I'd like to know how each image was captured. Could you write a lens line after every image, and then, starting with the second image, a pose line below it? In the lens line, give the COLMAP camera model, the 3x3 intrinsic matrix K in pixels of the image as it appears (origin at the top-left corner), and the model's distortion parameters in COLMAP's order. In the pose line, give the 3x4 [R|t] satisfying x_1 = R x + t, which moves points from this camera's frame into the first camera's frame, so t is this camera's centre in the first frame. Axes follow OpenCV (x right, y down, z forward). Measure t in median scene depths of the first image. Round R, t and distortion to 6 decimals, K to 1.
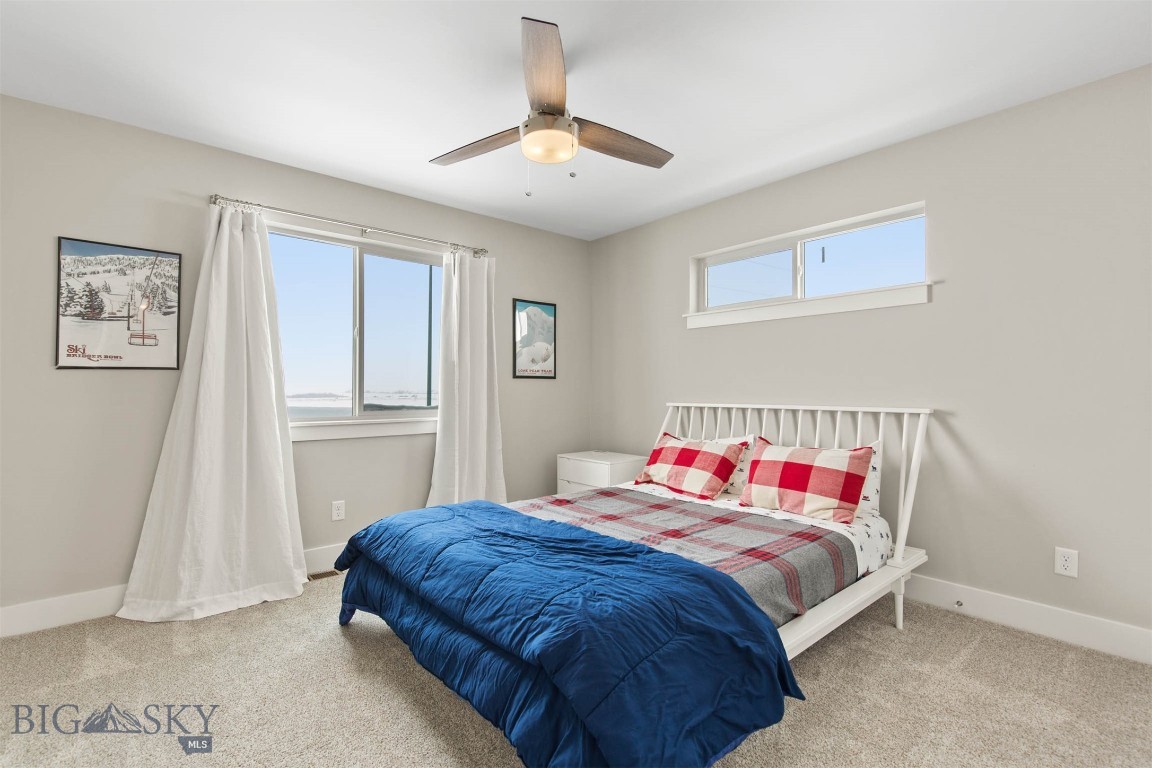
lens RADIAL K [[516.9, 0, 577.3], [0, 516.9, 386.2], [0, 0, 1]] dist [0.003971, 0.000153]
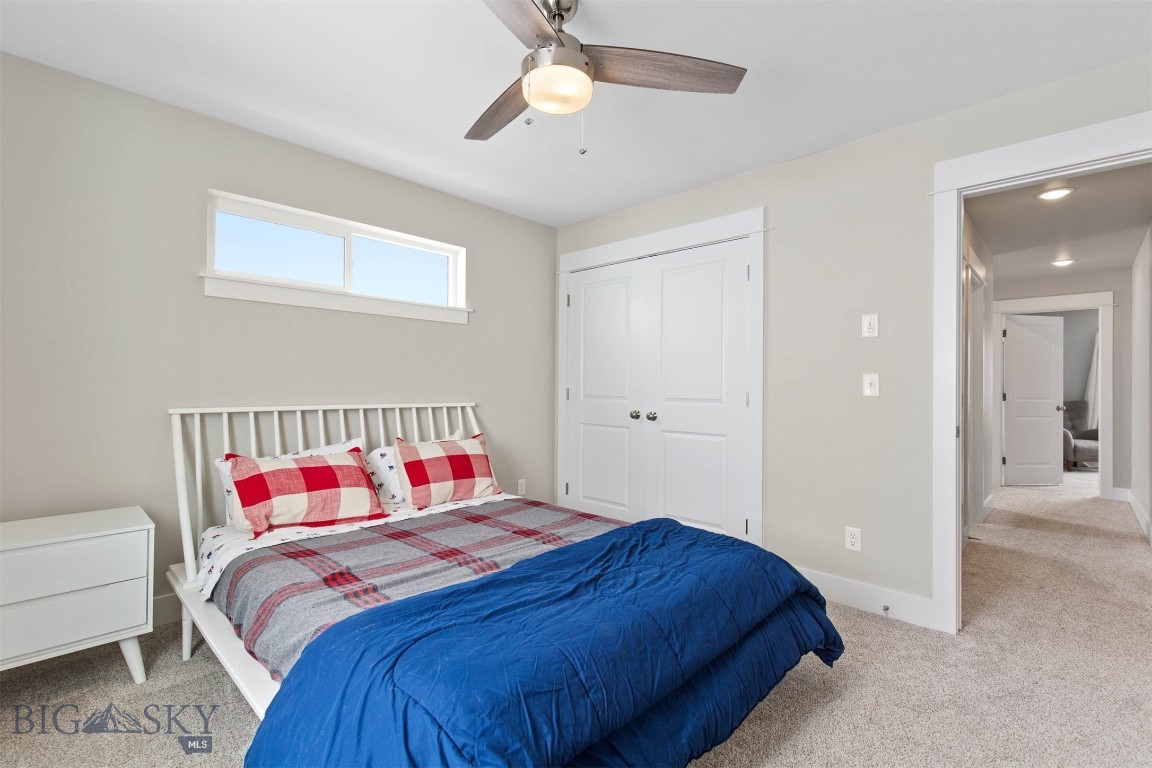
lens RADIAL K [[516.9, 0, 577.3], [0, 516.9, 386.2], [0, 0, 1]] dist [0.003971, 0.000153]
pose [[-0.087656, 0.003254, 0.996145, -0.605280], [-0.012671, 0.999910, -0.004382, 0.002050], [-0.996070, -0.013006, -0.087607, 0.725934]]
